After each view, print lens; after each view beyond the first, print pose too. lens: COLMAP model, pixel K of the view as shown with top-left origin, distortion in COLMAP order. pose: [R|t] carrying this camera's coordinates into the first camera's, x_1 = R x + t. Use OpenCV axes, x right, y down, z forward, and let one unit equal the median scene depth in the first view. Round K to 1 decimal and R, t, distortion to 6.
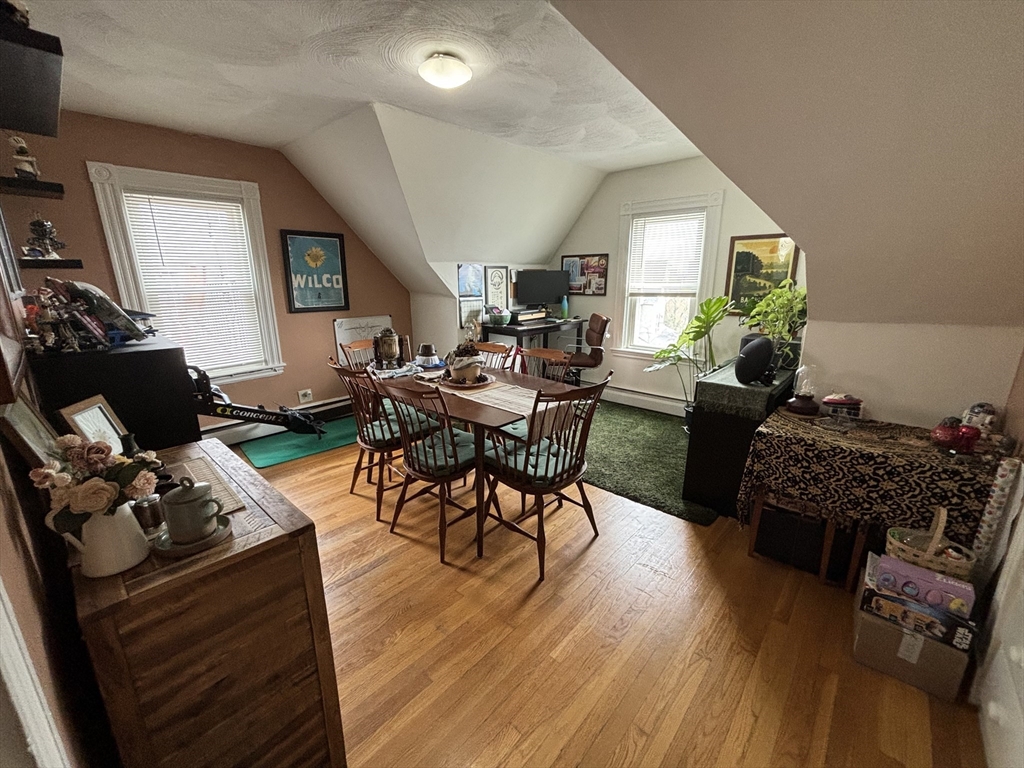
lens RADIAL K [[413.9, 0, 516.6], [0, 413.9, 382.8], [0, 0, 1]] dist [0.002906, -0.000849]
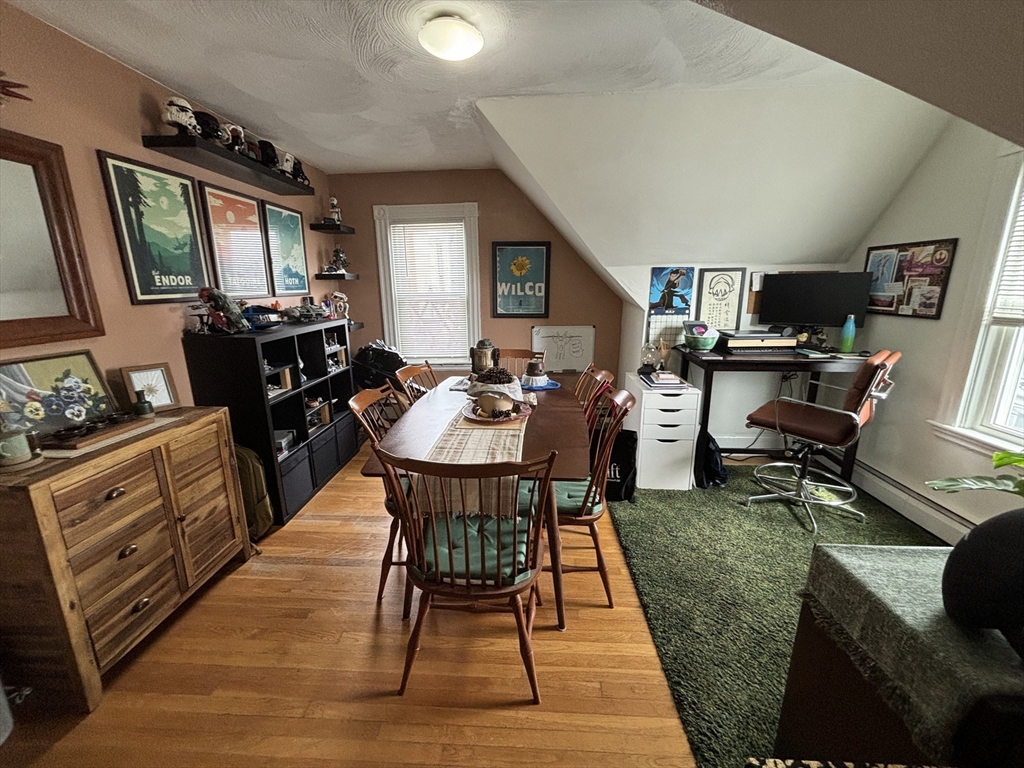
lens RADIAL K [[413.9, 0, 512.4], [0, 413.9, 385.3], [0, 0, 1]] dist [0.002906, -0.000849]
pose [[0.641998, 0.180862, -0.745069, 0.309480], [-0.184420, 0.979675, 0.078904, -0.079675], [0.744196, 0.086749, 0.662304, 0.292323]]
